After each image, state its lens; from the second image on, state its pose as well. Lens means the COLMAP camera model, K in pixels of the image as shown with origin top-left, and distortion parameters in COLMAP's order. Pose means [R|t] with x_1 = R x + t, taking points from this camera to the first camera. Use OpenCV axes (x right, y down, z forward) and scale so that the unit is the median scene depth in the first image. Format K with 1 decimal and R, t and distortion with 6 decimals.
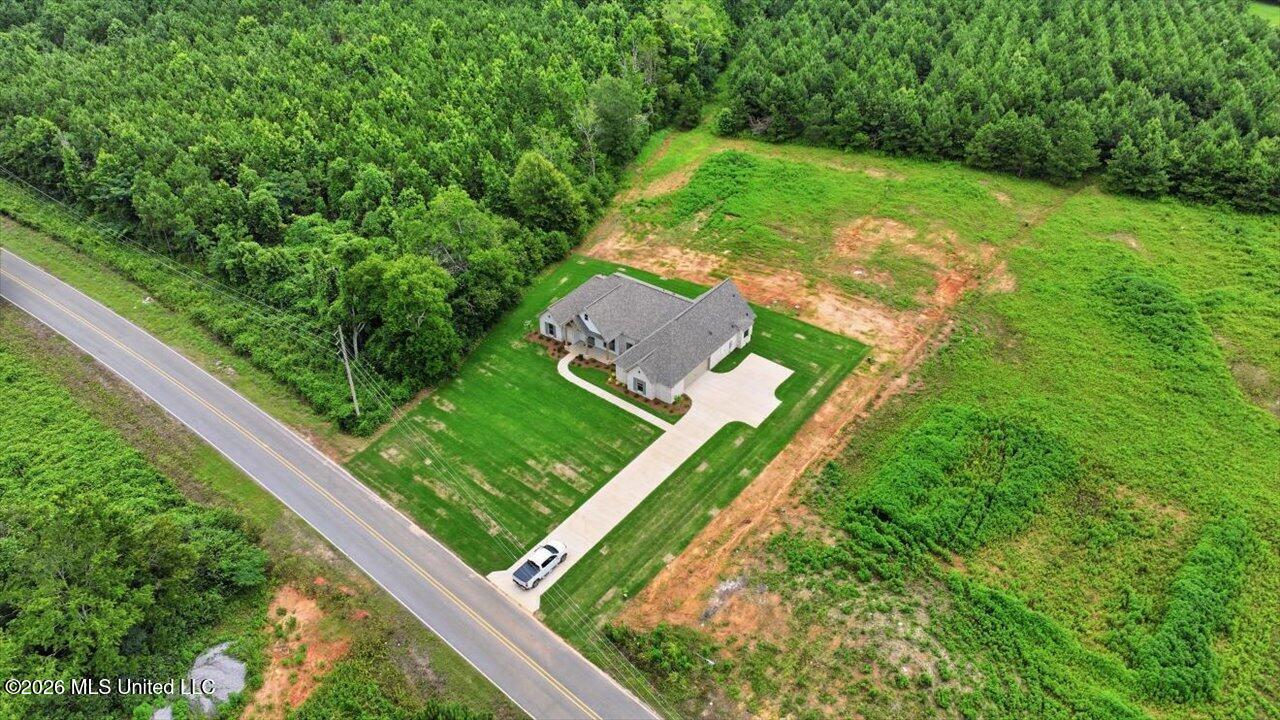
lens RADIAL K [[898.0, 0, 646.6], [0, 898.0, 360.1], [0, 0, 1]] dist [0.001150, 0.010824]
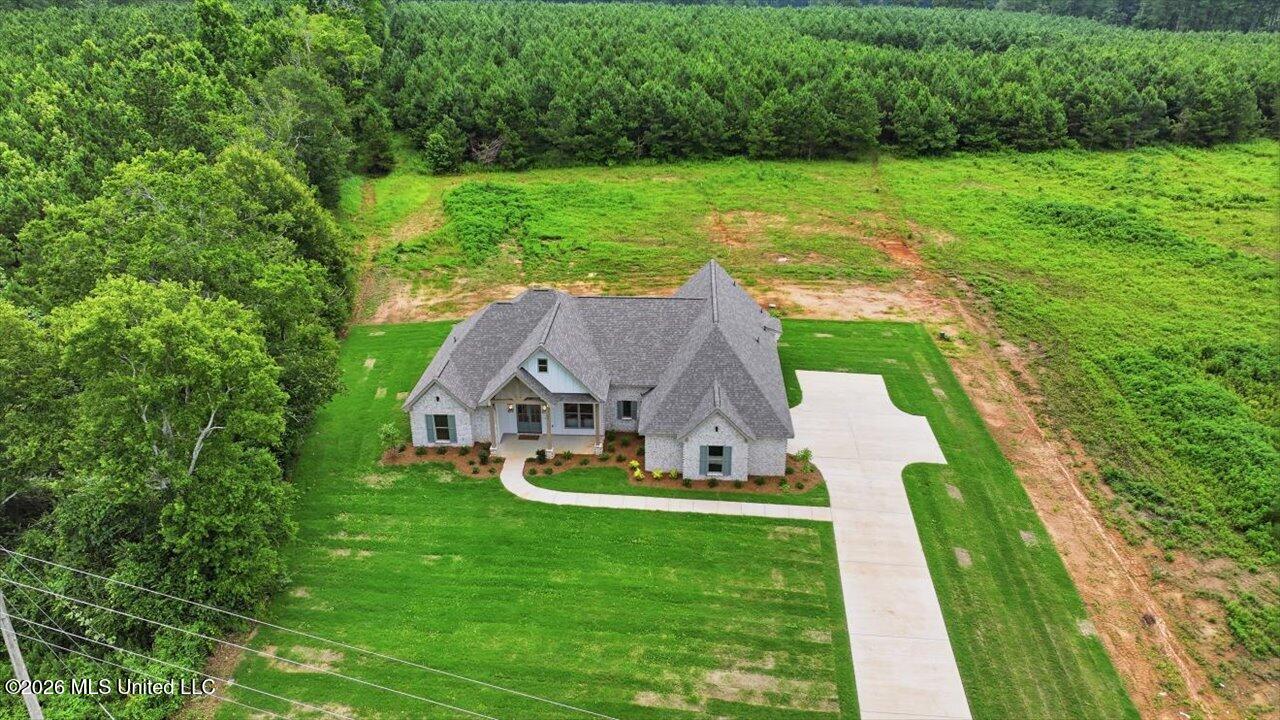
lens RADIAL K [[898.0, 0, 645.8], [0, 898.0, 359.5], [0, 0, 1]] dist [0.001150, 0.010824]
pose [[0.834998, -0.224470, 0.502386, -0.249961], [0.315570, 0.943292, -0.103029, 0.014434], [-0.450770, 0.244567, 0.858483, 0.550248]]
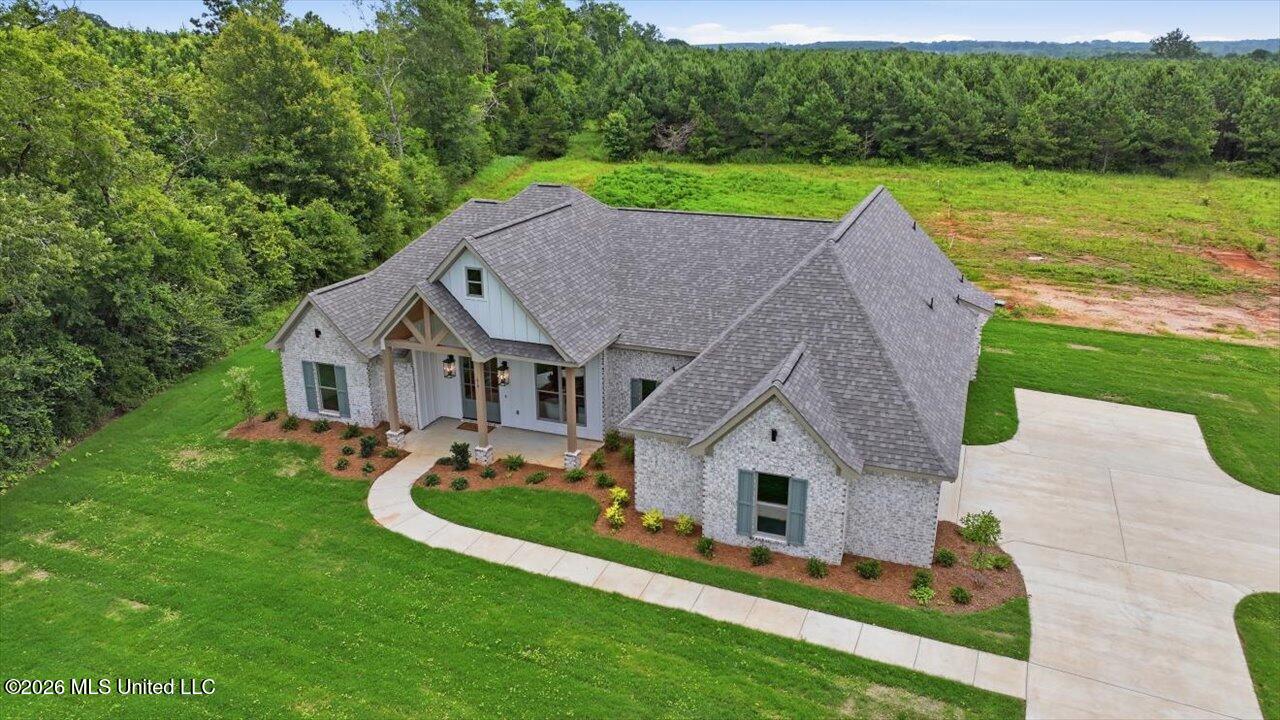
lens RADIAL K [[898.0, 0, 643.7], [0, 898.0, 357.4], [0, 0, 1]] dist [0.001150, 0.010824]
pose [[0.964055, -0.086156, 0.251348, -0.083436], [0.152915, 0.953513, -0.259671, 0.042852], [-0.217291, 0.288772, 0.932414, 0.737559]]
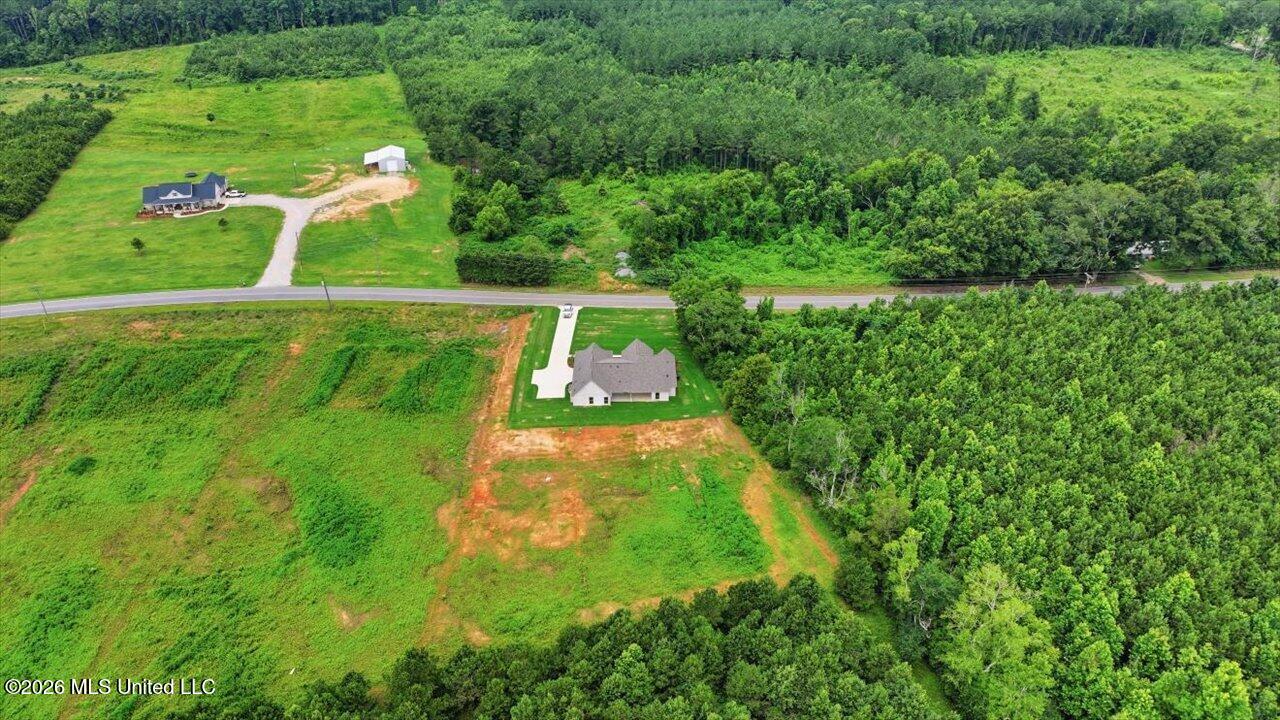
lens RADIAL K [[898.0, 0, 643.7], [0, 898.0, 350.1], [0, 0, 1]] dist [0.001150, 0.010824]
pose [[-0.794969, 0.310196, -0.521347, 0.875921], [-0.348054, 0.470660, 0.810764, -1.520001], [0.496873, 0.825989, -0.266195, 1.466987]]
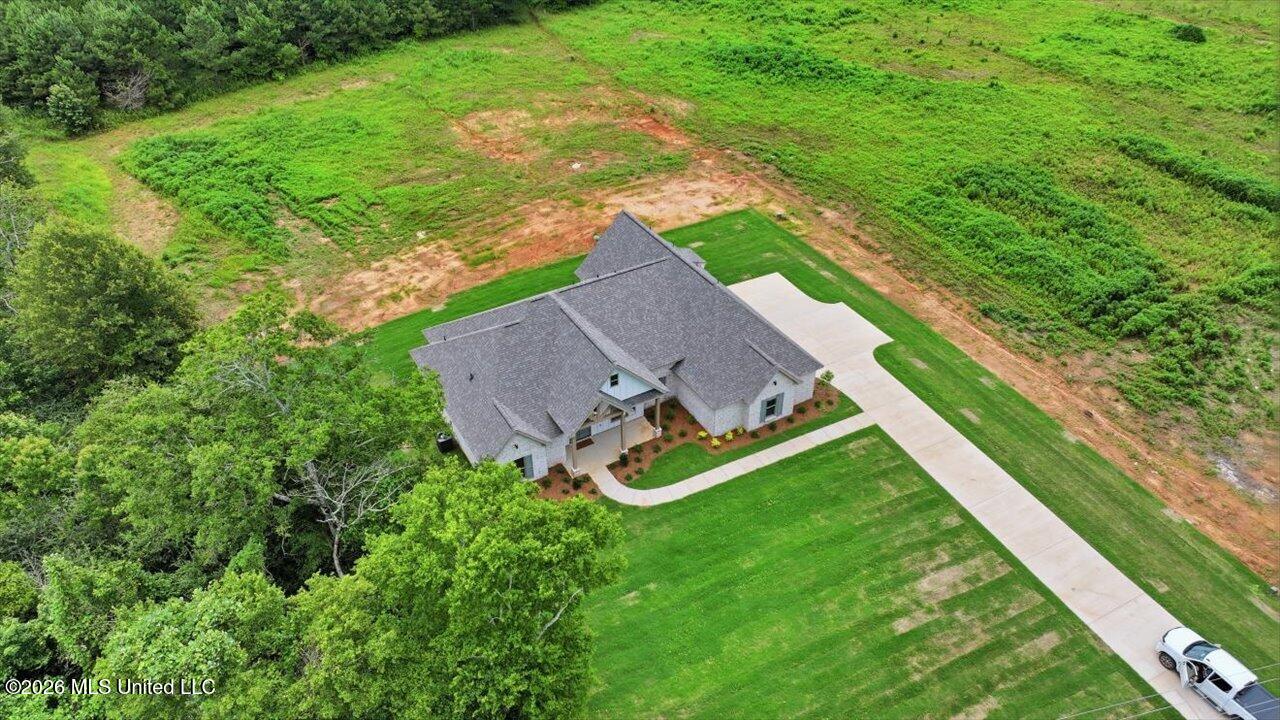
lens RADIAL K [[898.0, 0, 644.8], [0, 898.0, 359.2], [0, 0, 1]] dist [0.001150, 0.010824]
pose [[0.394544, -0.547845, 0.737699, -0.397627], [0.530013, 0.791498, 0.304331, -0.188932], [-0.750613, 0.270919, 0.602646, 0.670297]]
